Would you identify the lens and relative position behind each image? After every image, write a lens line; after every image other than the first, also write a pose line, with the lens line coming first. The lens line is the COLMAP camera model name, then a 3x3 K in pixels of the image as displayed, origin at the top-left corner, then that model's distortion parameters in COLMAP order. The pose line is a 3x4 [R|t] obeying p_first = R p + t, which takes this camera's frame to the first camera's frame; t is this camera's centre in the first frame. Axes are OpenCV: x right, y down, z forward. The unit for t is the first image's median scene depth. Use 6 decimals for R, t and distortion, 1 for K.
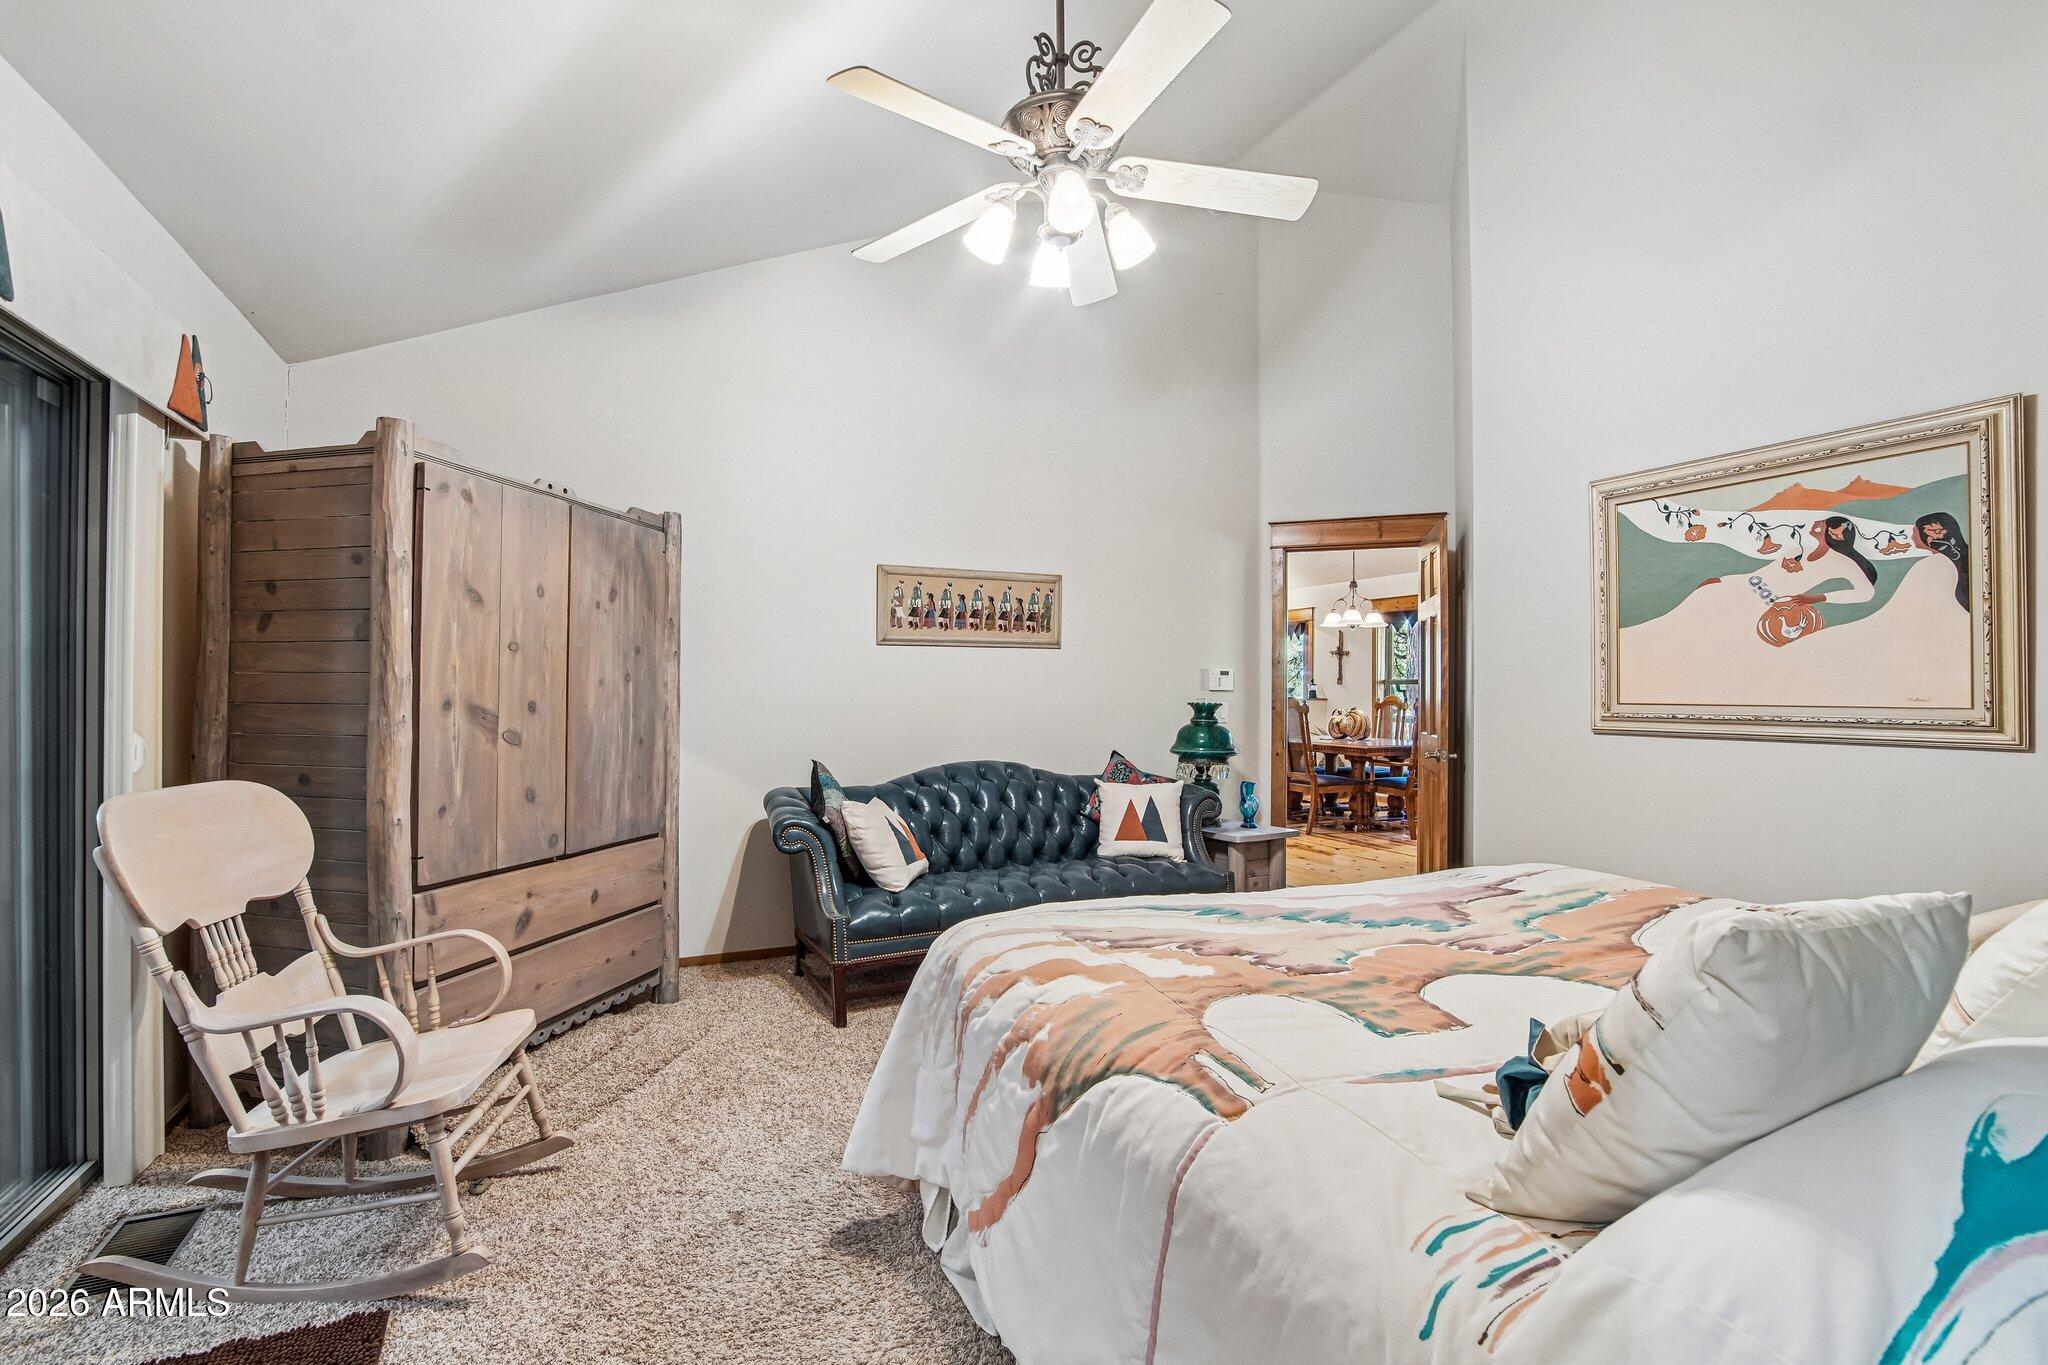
lens RADIAL K [[916.1, 0, 1009.3], [0, 916.1, 687.7], [0, 0, 1]] dist [-0.038678, 0.008297]
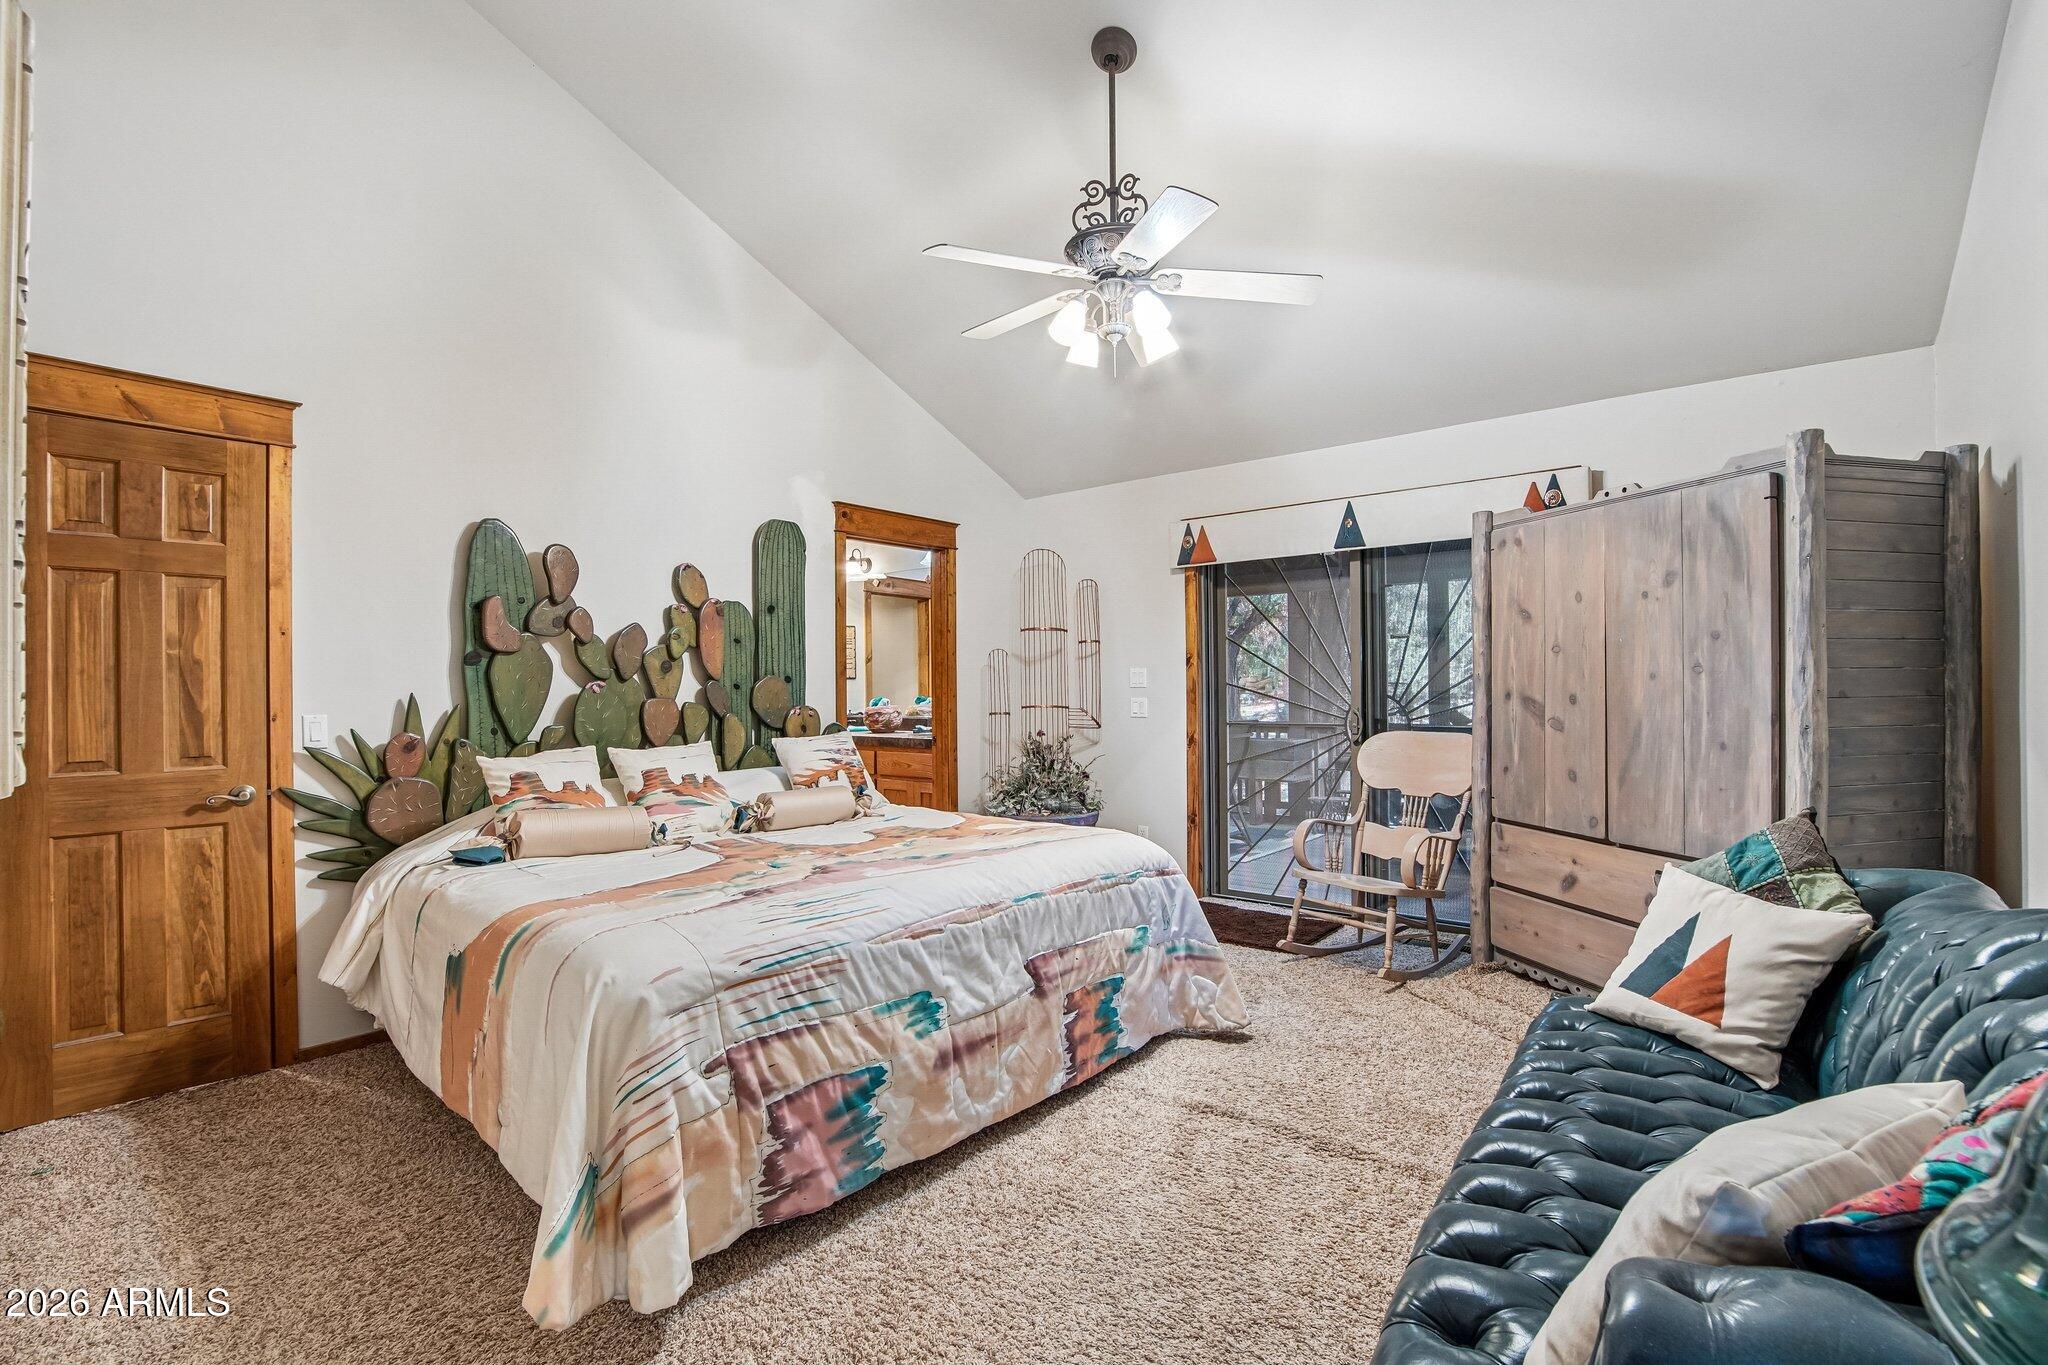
lens RADIAL K [[885.1, 0, 961.3], [0, 885.1, 683.2], [0, 0, 1]] dist [-0.026171, 0.000076]
pose [[-0.926665, 0.003427, -0.375871, 0.625675], [0.007716, 0.999921, -0.009905, 0.005929], [0.375808, -0.012079, -0.926619, 1.774588]]
